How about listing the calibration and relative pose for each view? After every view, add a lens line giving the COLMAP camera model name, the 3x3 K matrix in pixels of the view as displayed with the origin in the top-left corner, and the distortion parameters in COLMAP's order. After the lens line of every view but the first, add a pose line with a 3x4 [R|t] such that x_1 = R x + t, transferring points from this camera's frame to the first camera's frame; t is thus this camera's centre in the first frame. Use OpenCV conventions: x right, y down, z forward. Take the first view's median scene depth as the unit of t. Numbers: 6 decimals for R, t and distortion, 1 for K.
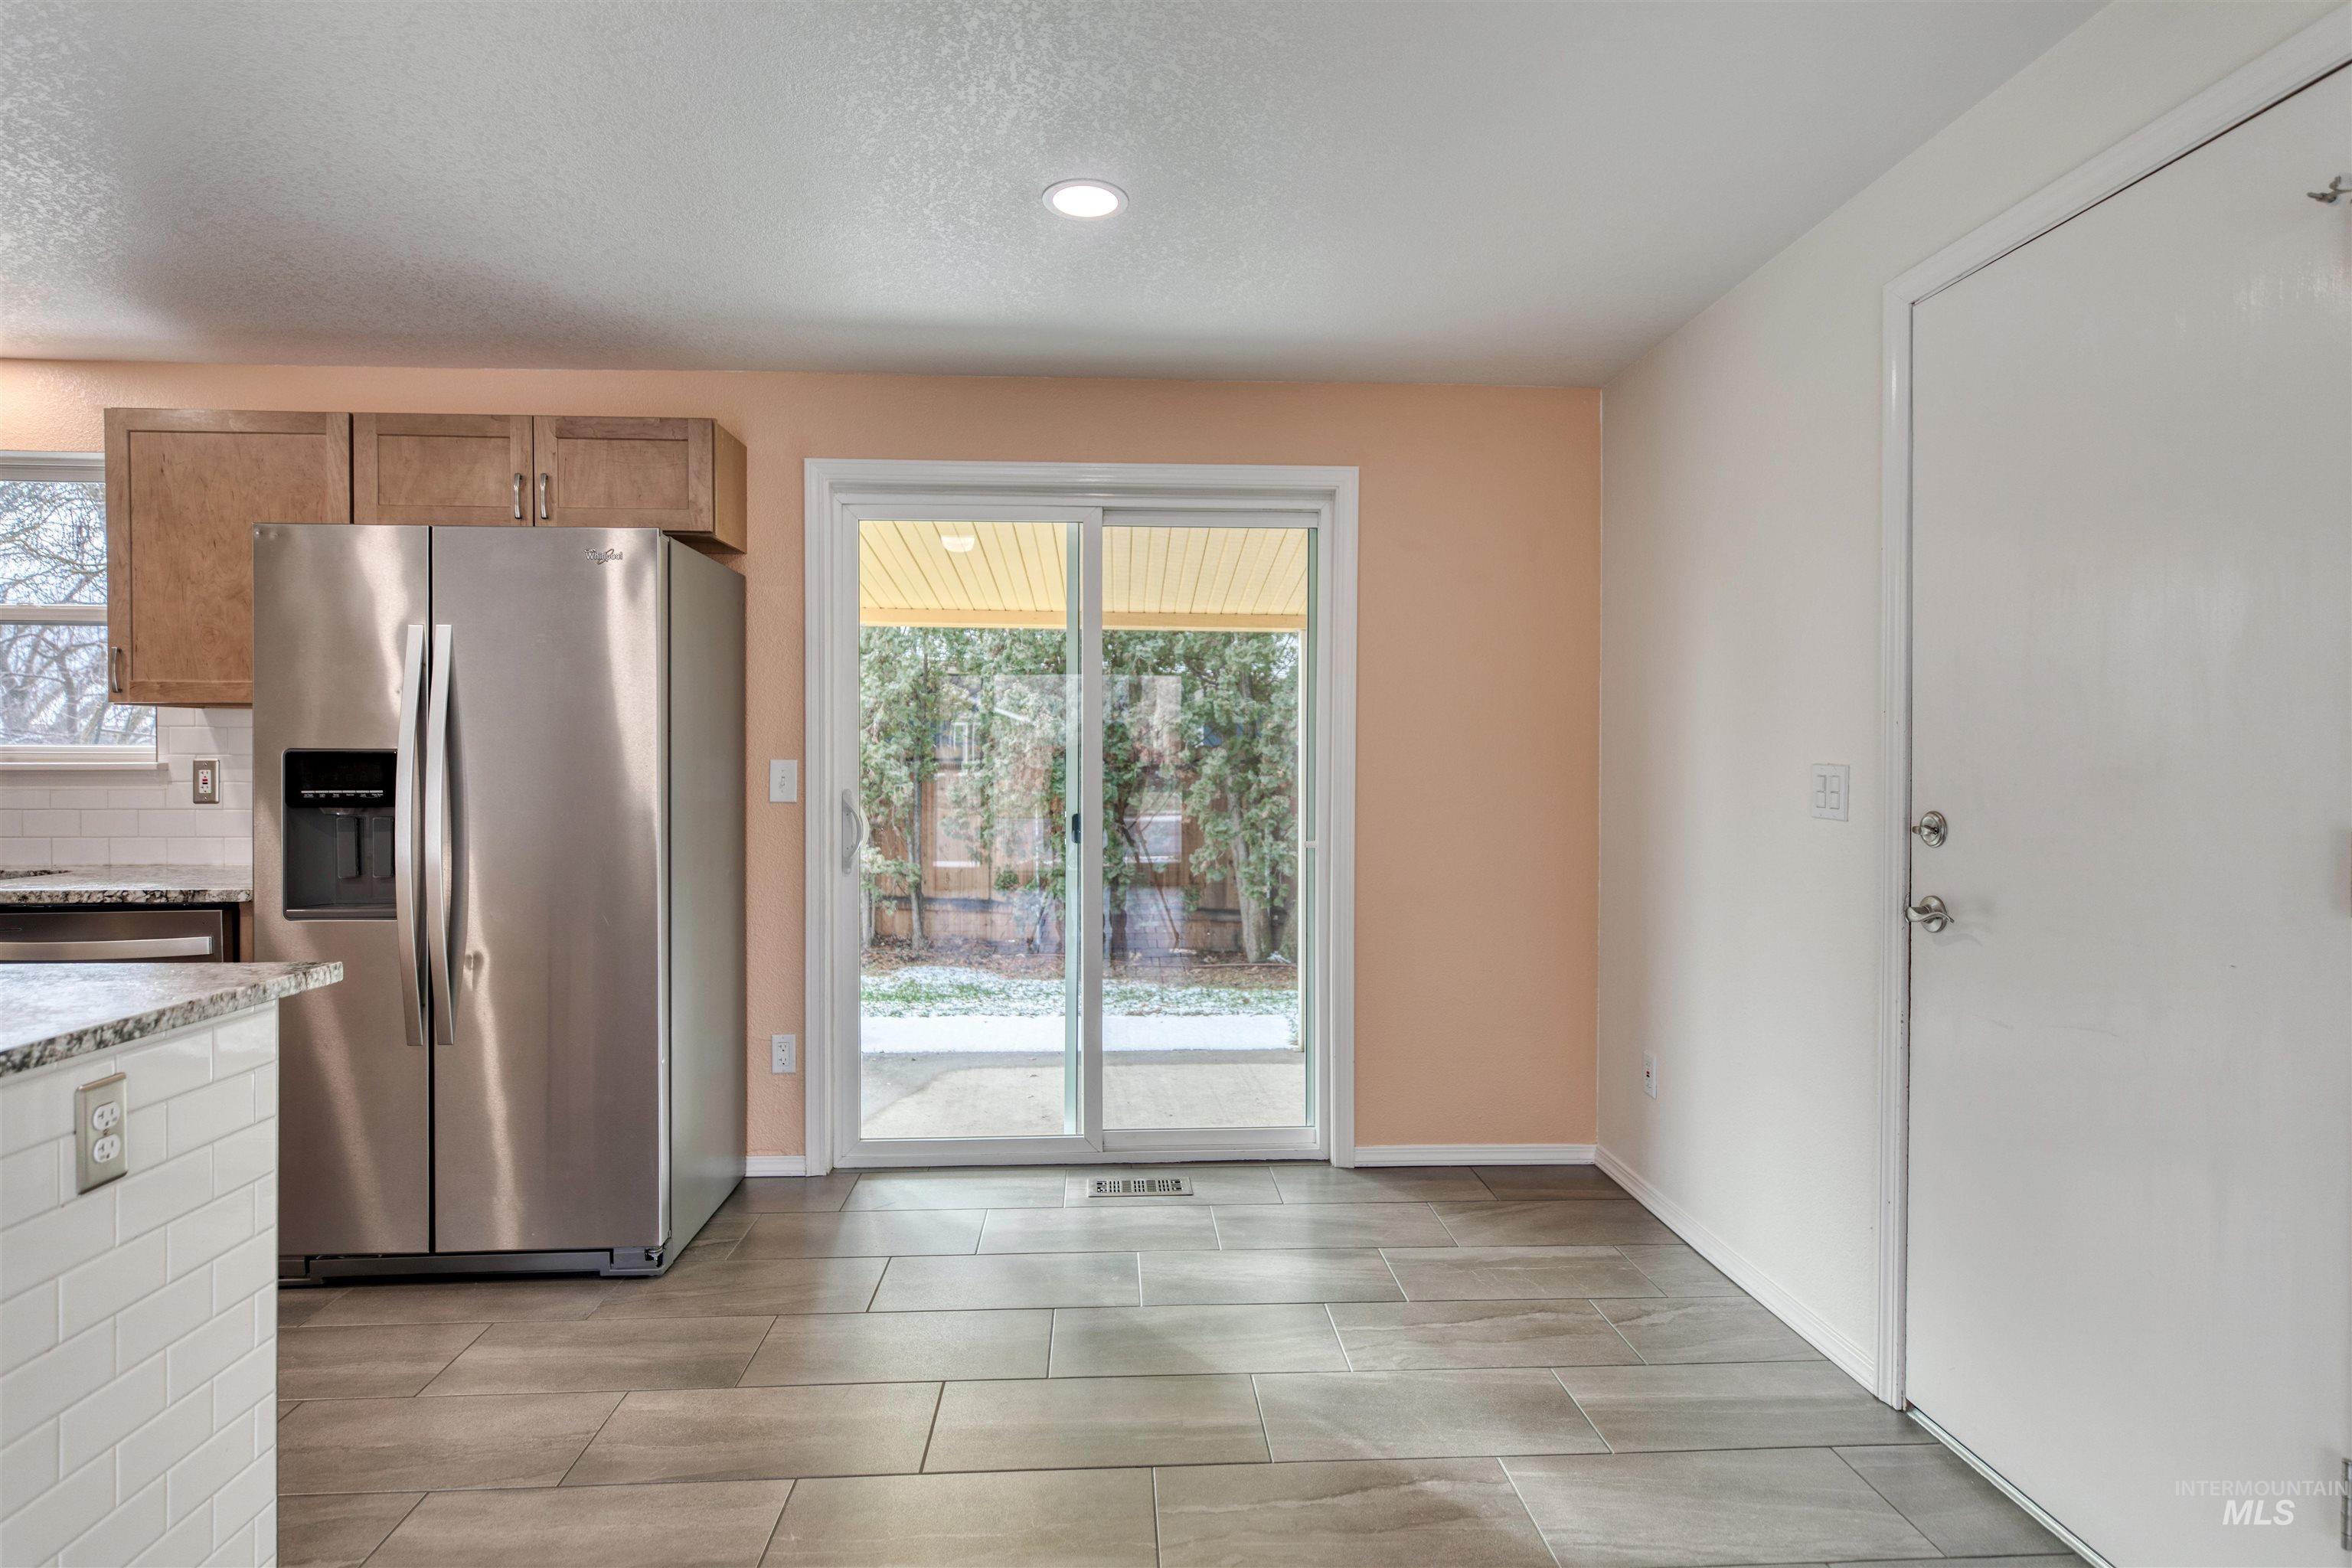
lens RADIAL K [[1196.6, 0, 1174.4], [0, 1196.6, 761.4], [0, 0, 1]] dist [-0.000912, 0.000646]
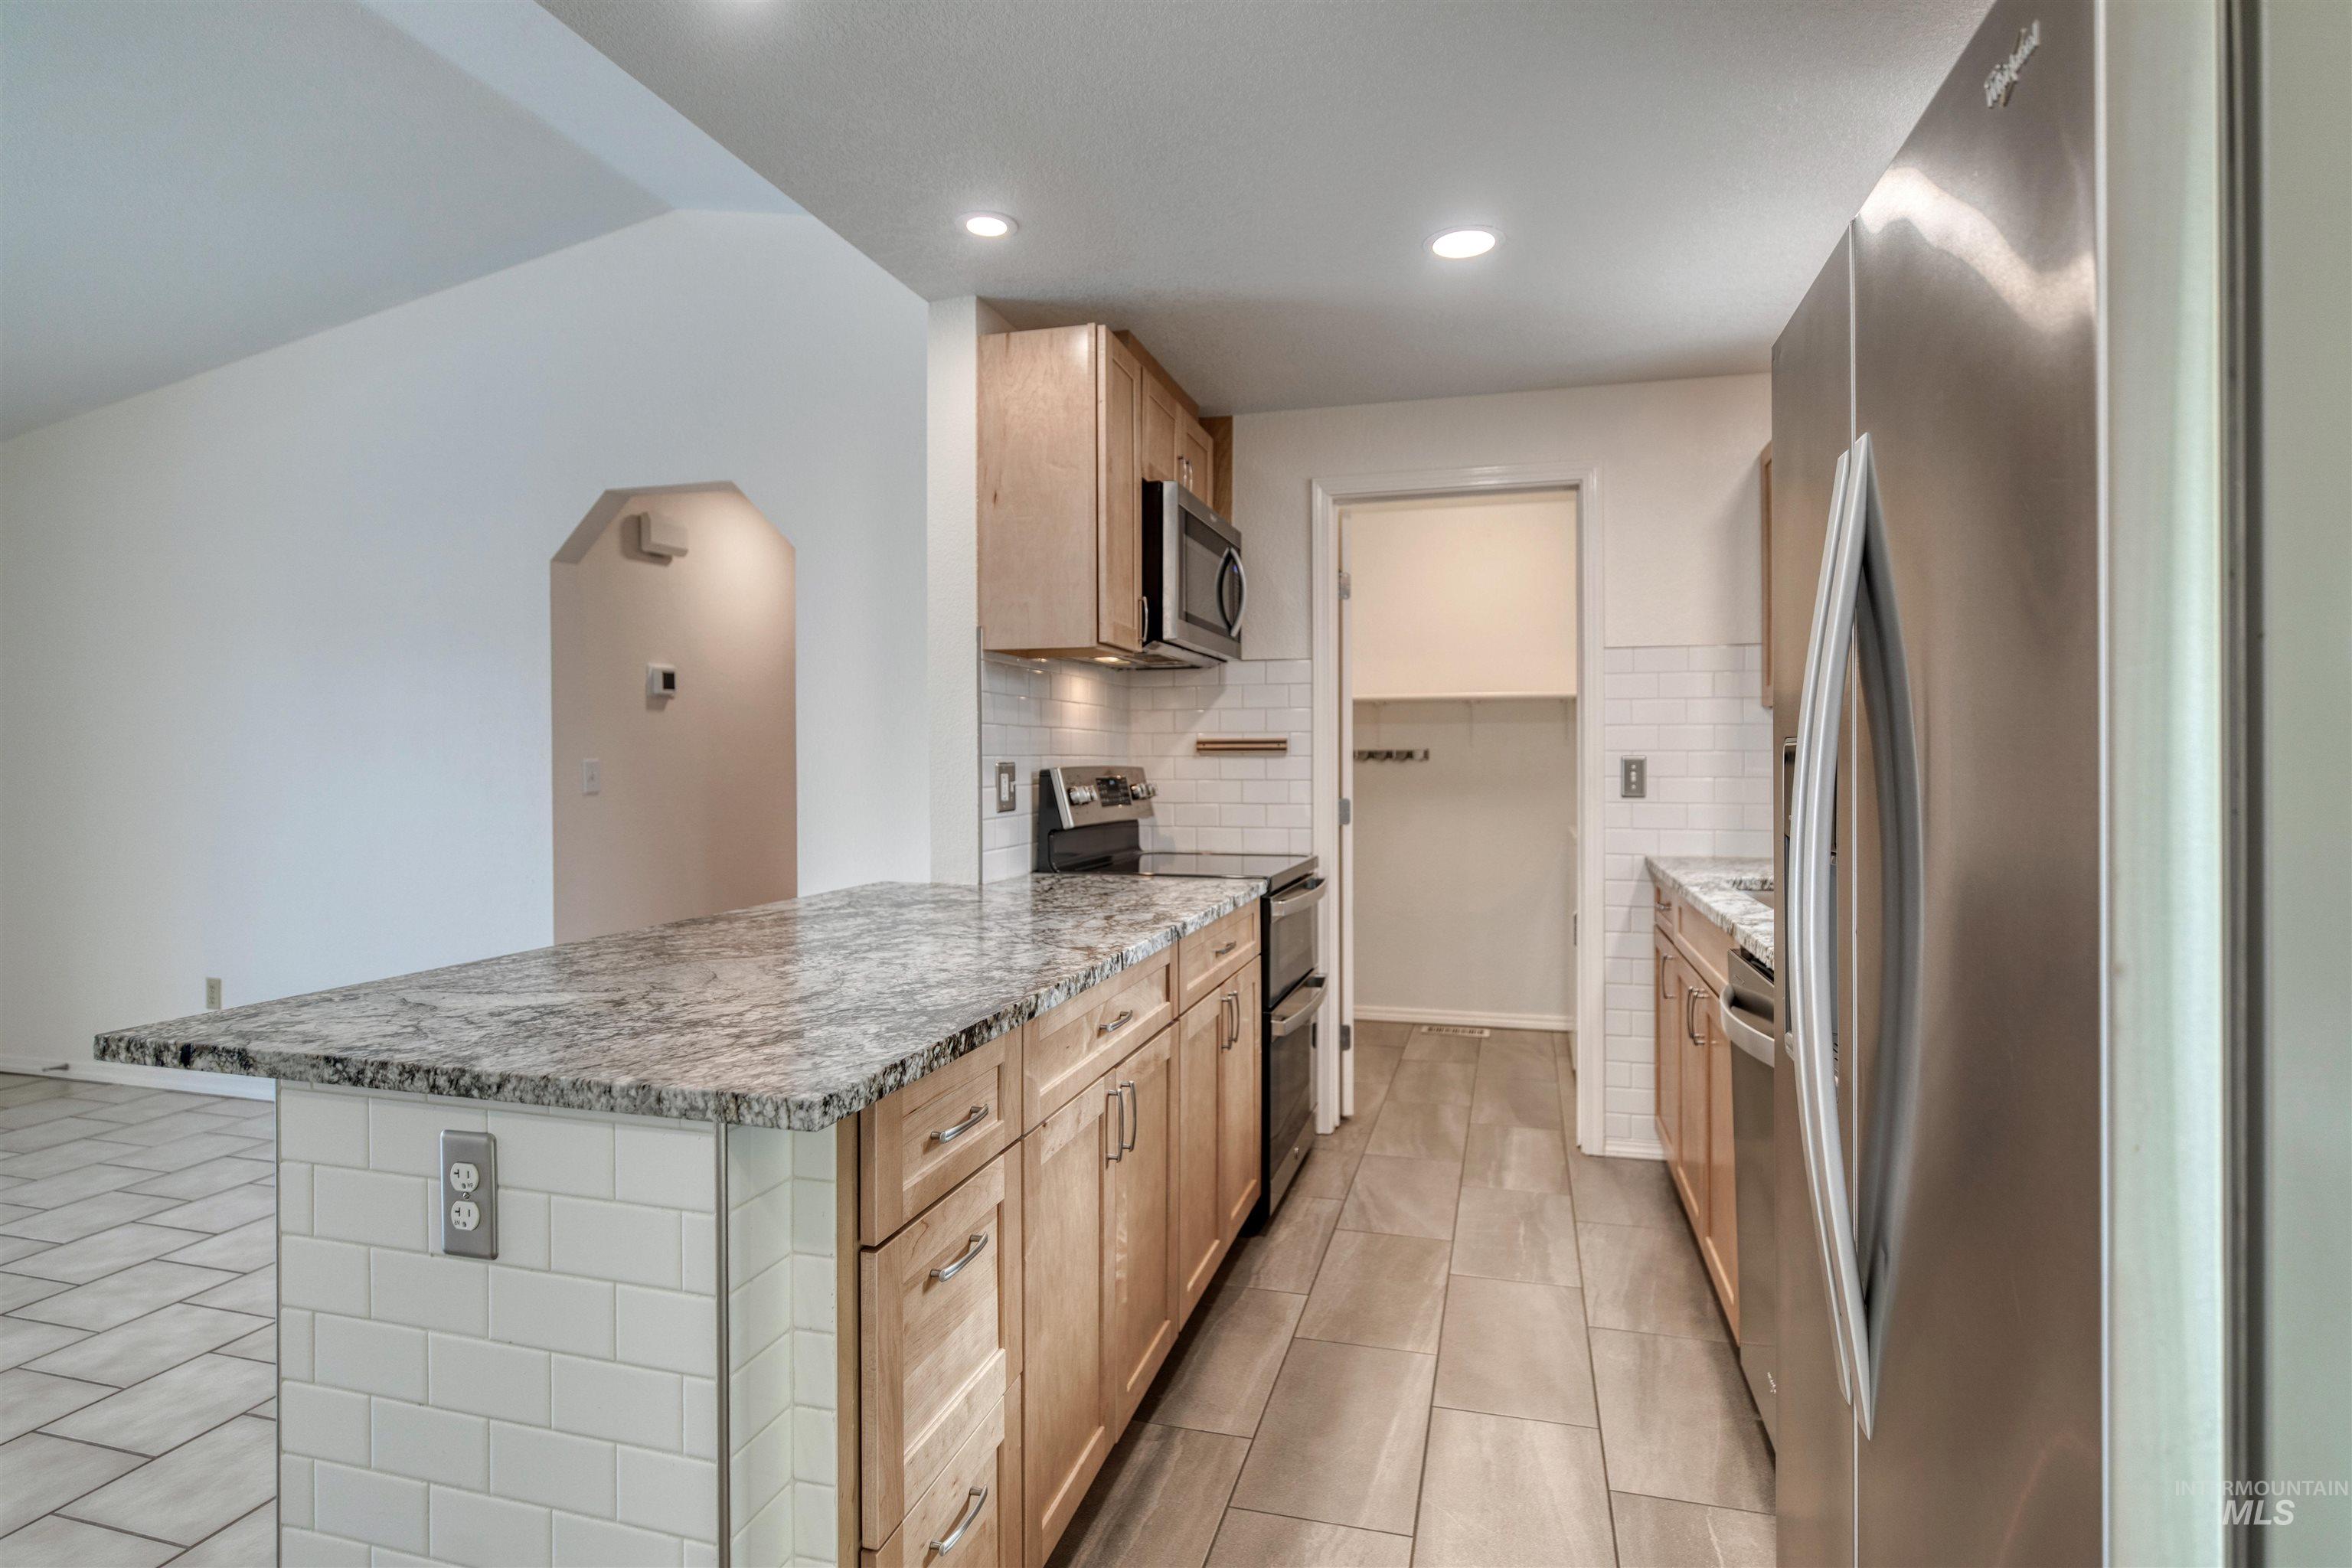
lens RADIAL K [[1203.6, 0, 1171.4], [0, 1203.6, 756.6], [0, 0, 1]] dist [-0.001483, -0.000250]
pose [[-0.328869, -0.001807, -0.944374, -0.115195], [-0.000016, 0.999998, -0.001907, -0.000910], [0.944375, -0.000612, -0.328869, 0.820885]]
